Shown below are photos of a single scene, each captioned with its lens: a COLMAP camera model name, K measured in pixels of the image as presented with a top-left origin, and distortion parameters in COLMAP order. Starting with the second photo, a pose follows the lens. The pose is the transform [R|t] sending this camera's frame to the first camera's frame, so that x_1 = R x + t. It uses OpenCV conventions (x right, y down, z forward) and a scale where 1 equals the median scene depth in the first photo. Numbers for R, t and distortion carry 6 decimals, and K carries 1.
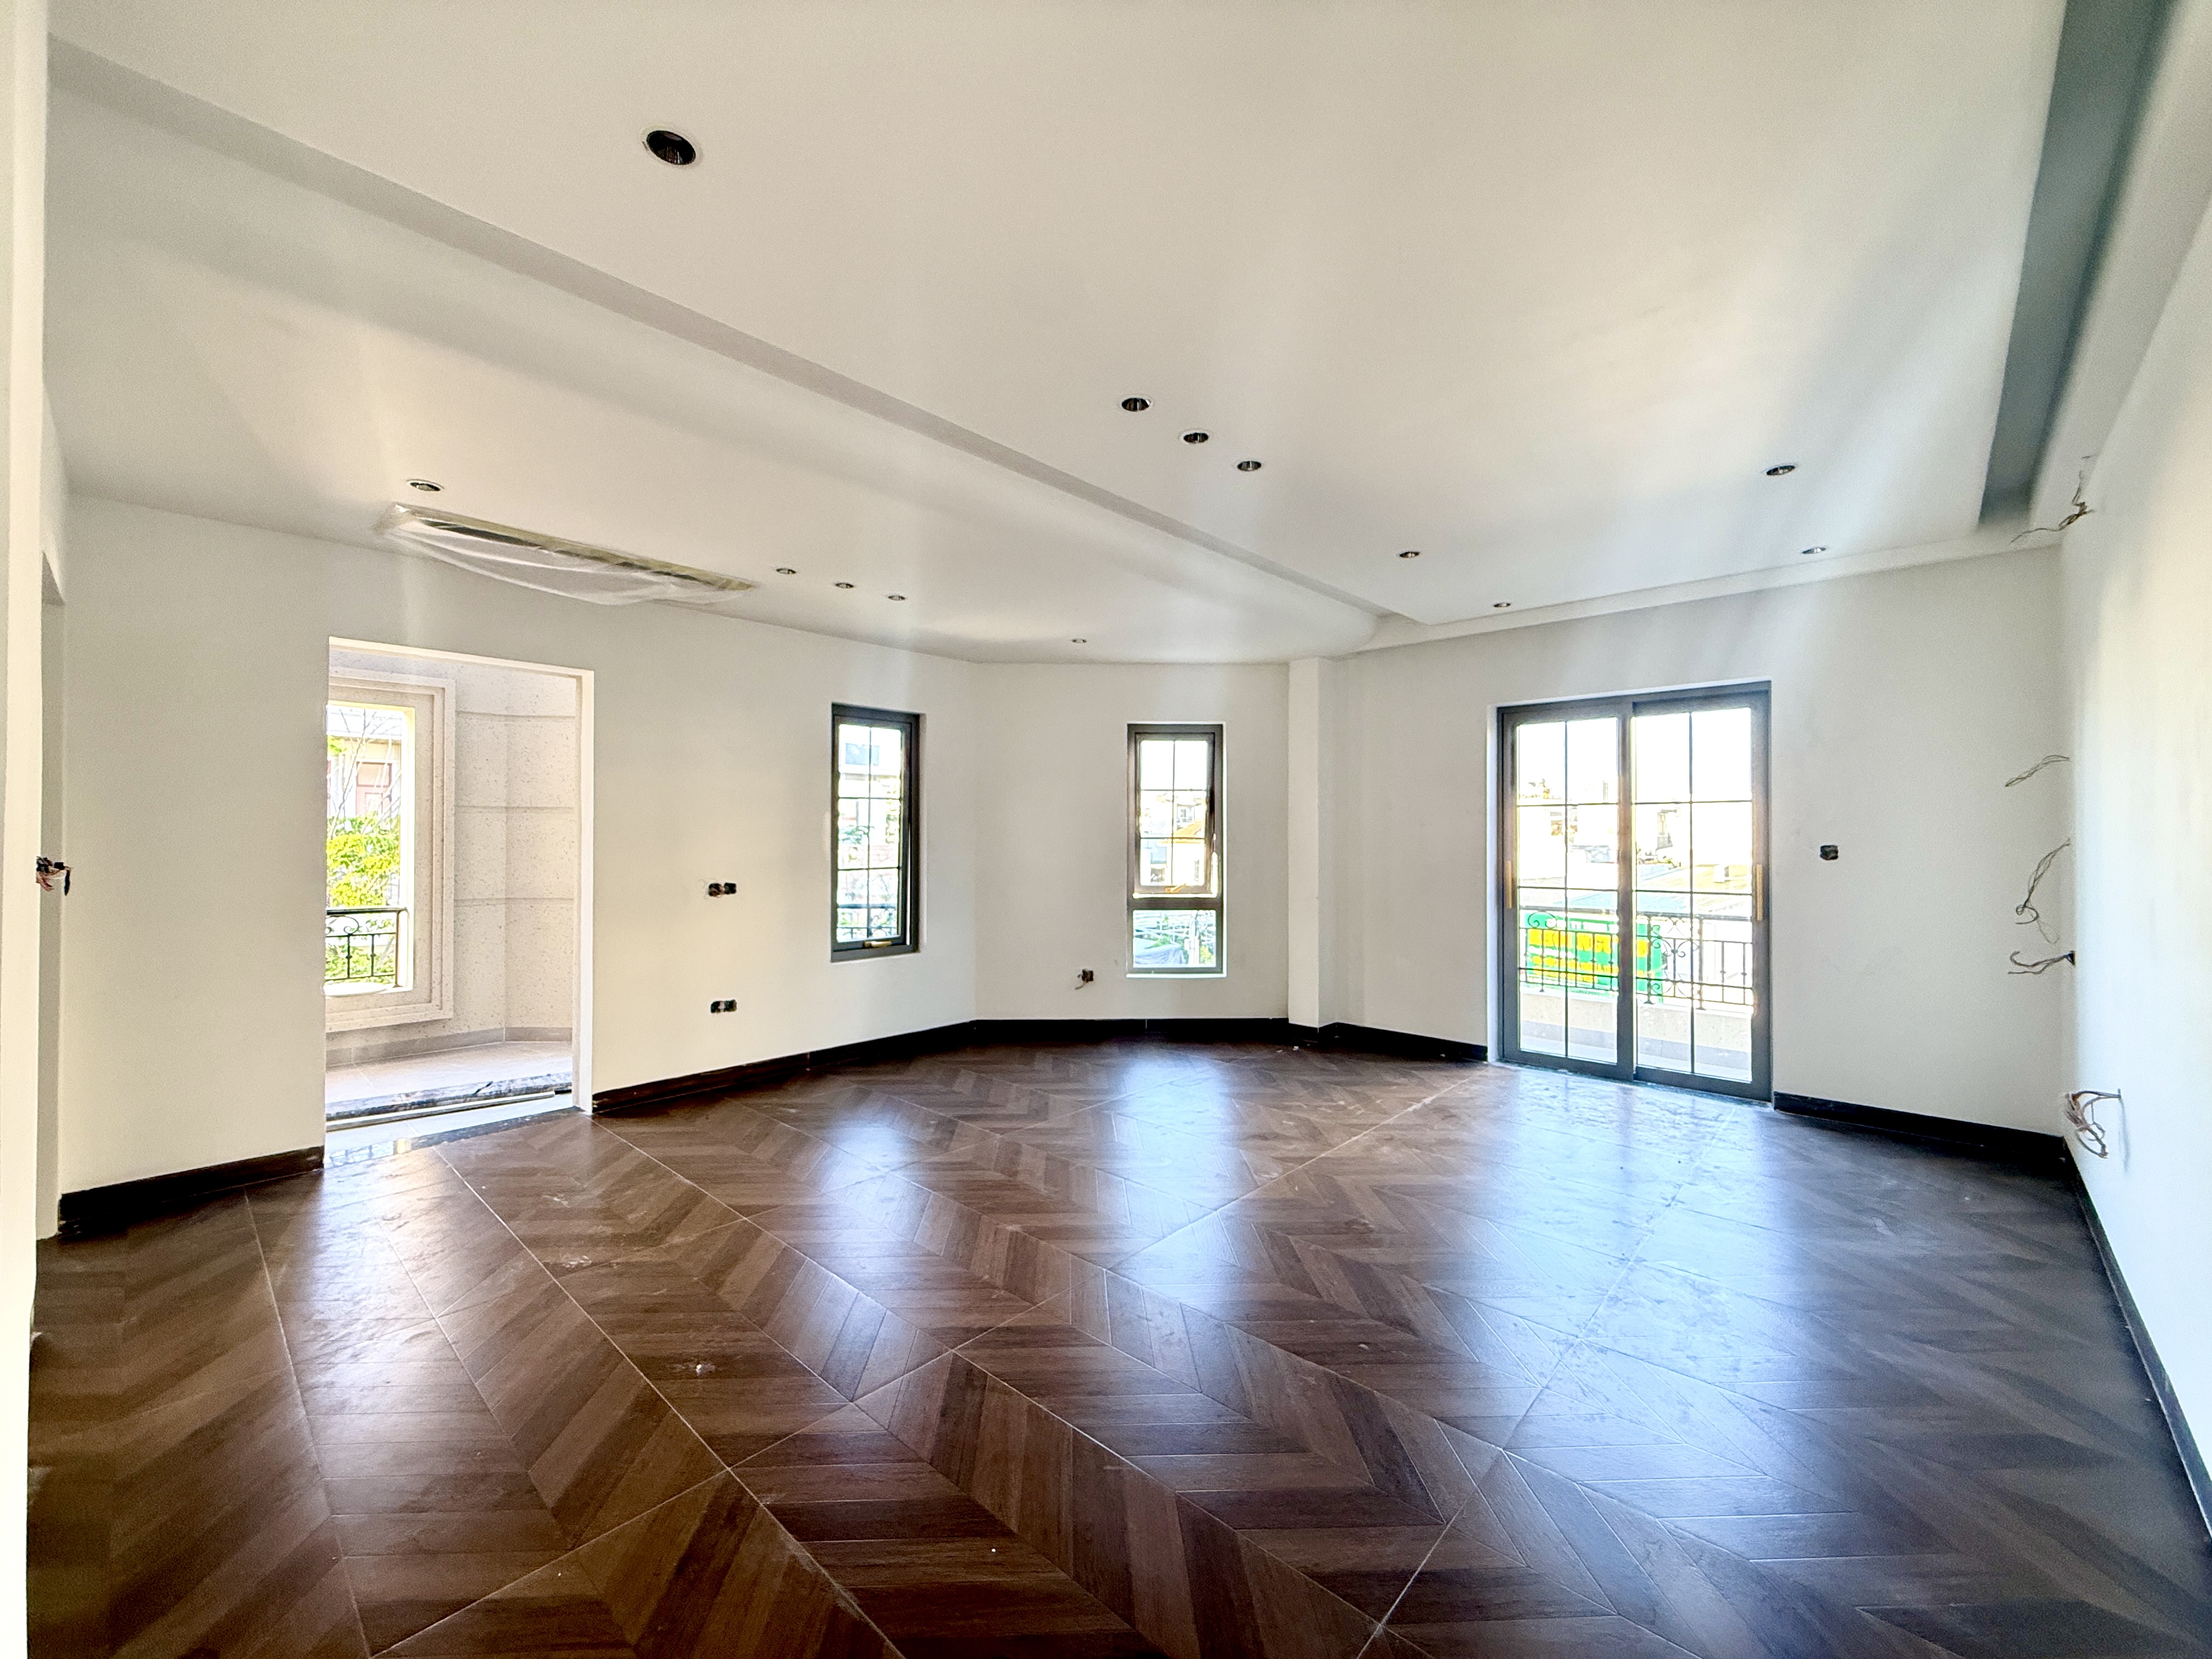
lens RADIAL K [[874.2, 0, 1101.7], [0, 874.2, 834.2], [0, 0, 1]] dist [0.001175, 0.000832]
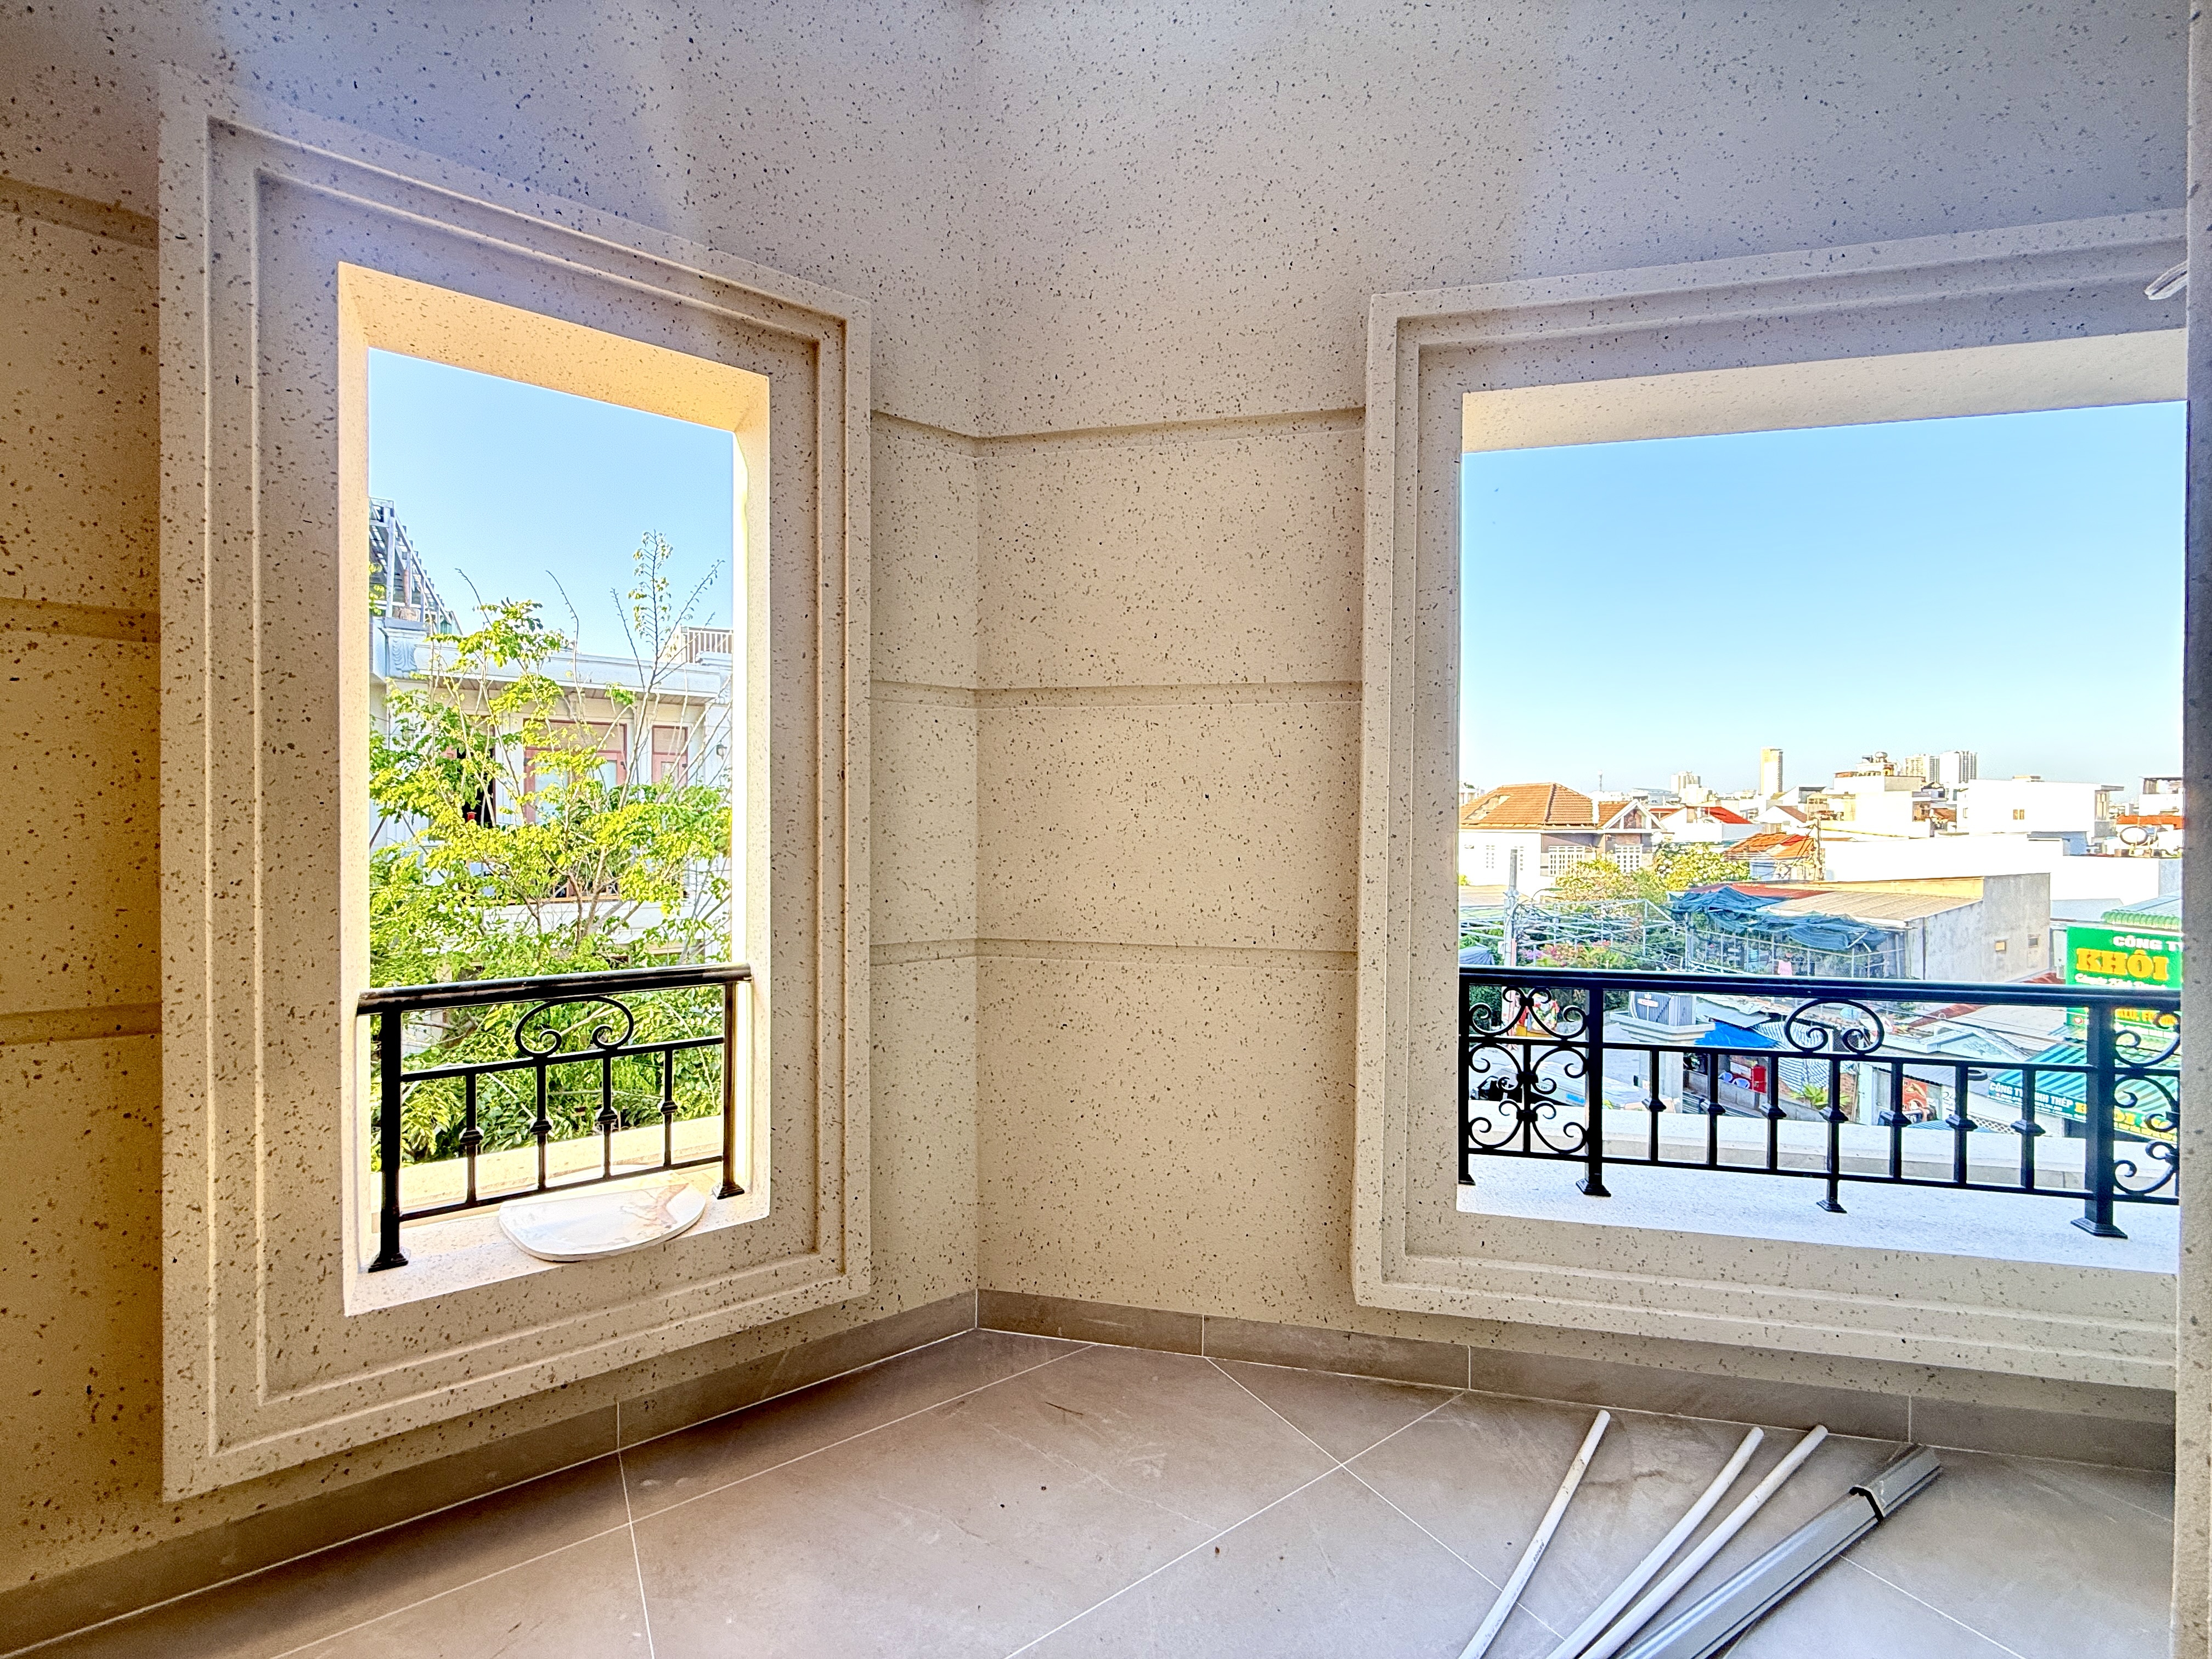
lens RADIAL K [[874.2, 0, 1102.9], [0, 874.2, 832.9], [0, 0, 1]] dist [0.001175, 0.000832]
pose [[0.972707, 0.003535, -0.232010, -0.551848], [0.000513, 0.999849, 0.017386, 0.022502], [0.232036, -0.017030, 0.972558, 0.664413]]
